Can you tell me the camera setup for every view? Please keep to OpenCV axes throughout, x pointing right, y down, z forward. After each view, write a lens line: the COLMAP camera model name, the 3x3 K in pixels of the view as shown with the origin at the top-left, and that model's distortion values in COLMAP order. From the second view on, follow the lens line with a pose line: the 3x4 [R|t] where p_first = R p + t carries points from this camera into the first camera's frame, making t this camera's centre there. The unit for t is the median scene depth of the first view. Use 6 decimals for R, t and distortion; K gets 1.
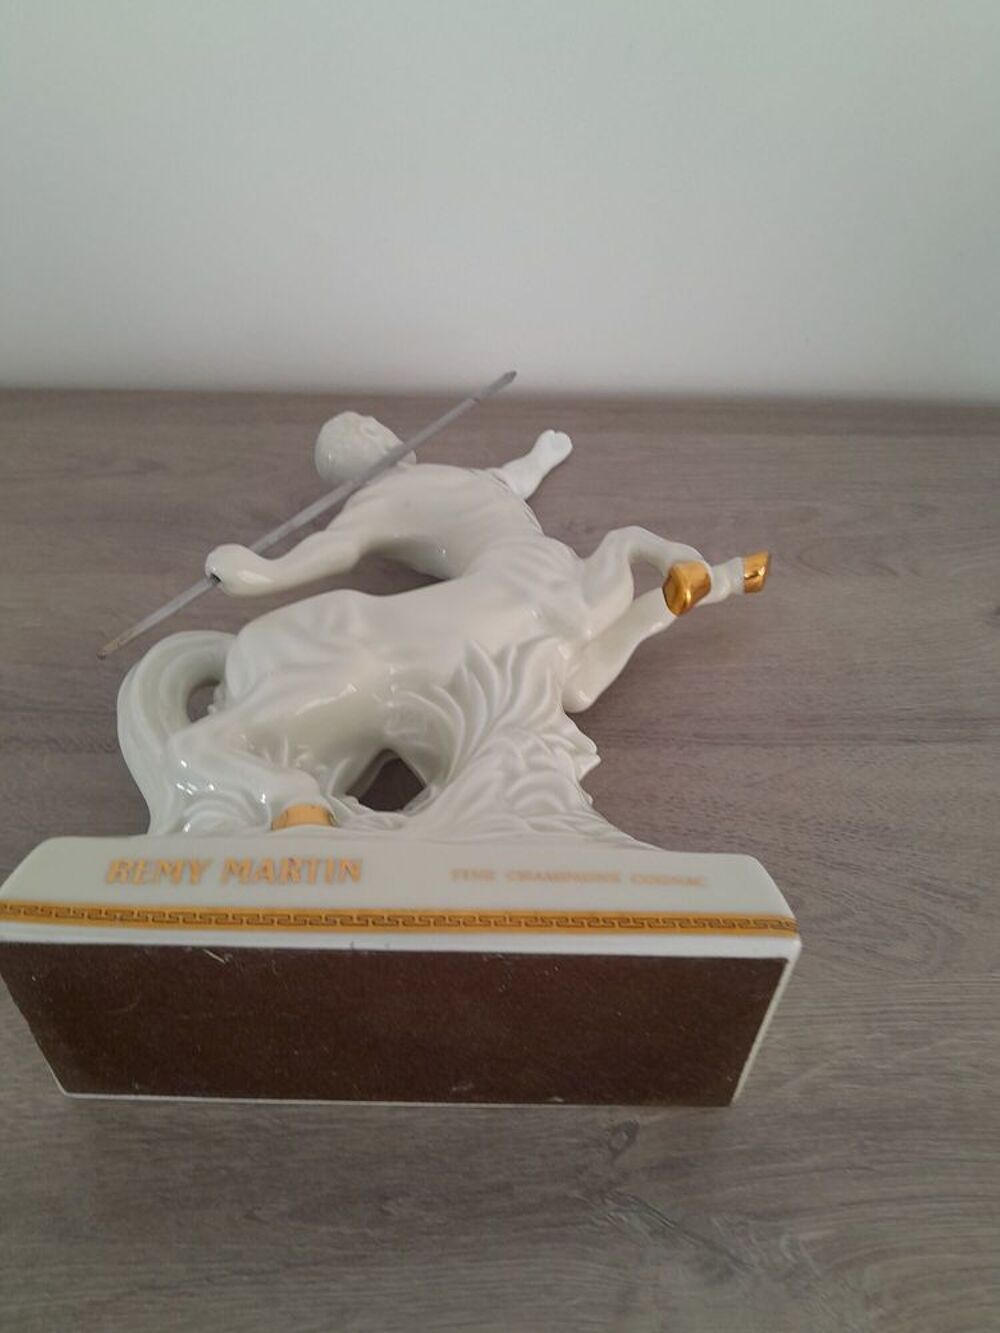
lens RADIAL K [[1000.6, 0, 491.4], [0, 1000.6, 675.1], [0, 0, 1]] dist [-0.032357, -0.029800]
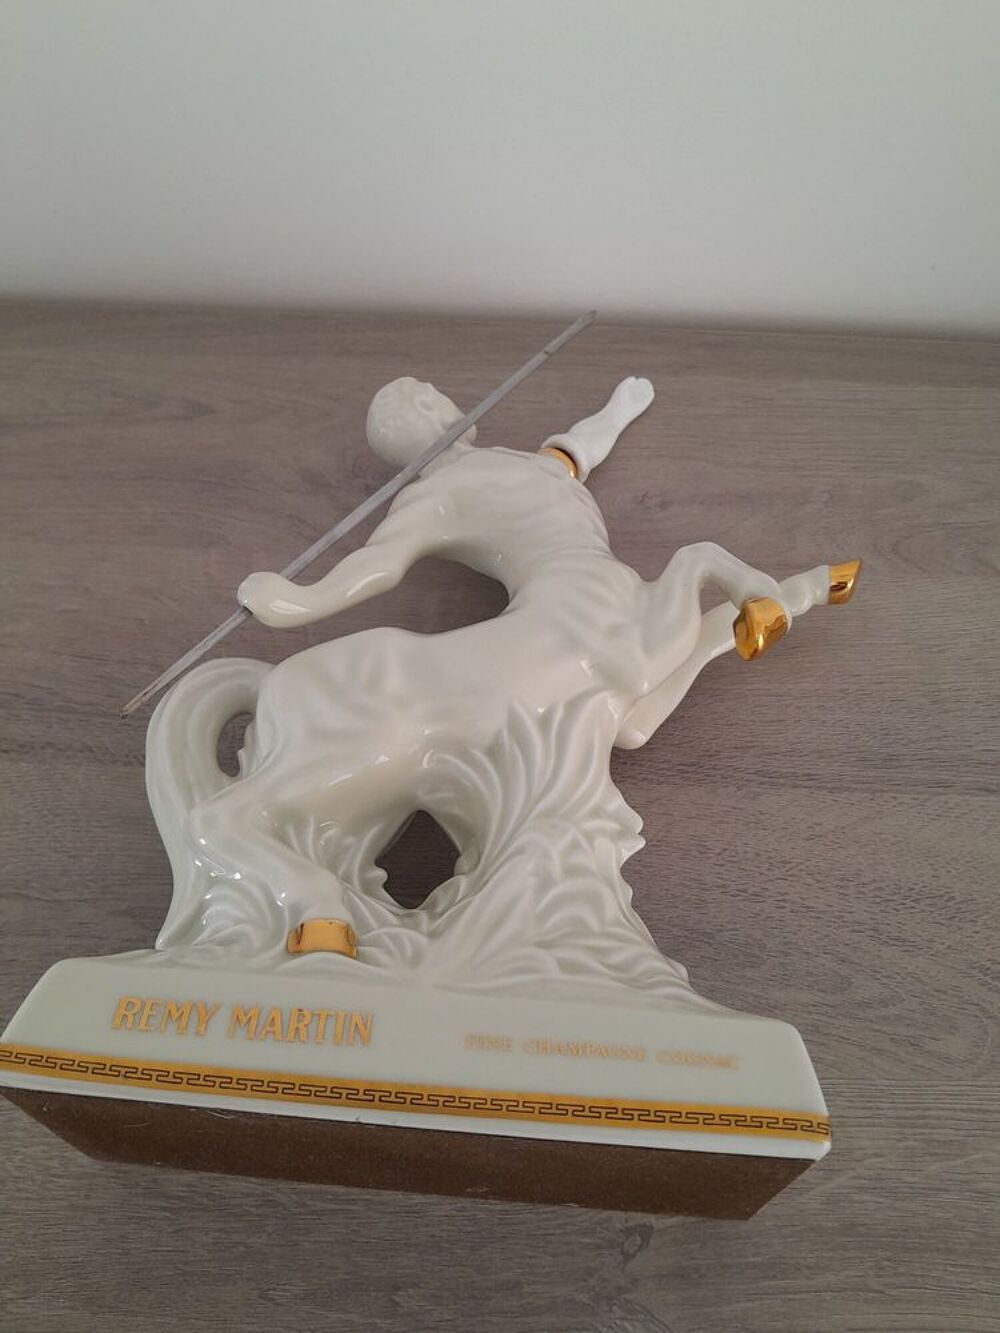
lens RADIAL K [[1000.6, 0, 498.3], [0, 1000.6, 680.9], [0, 0, 1]] dist [-0.032357, -0.029800]
pose [[0.996210, 0.055105, -0.067299, 0.025560], [-0.042361, 0.983128, 0.177944, -0.220304], [0.075969, -0.174419, 0.981737, 0.095390]]
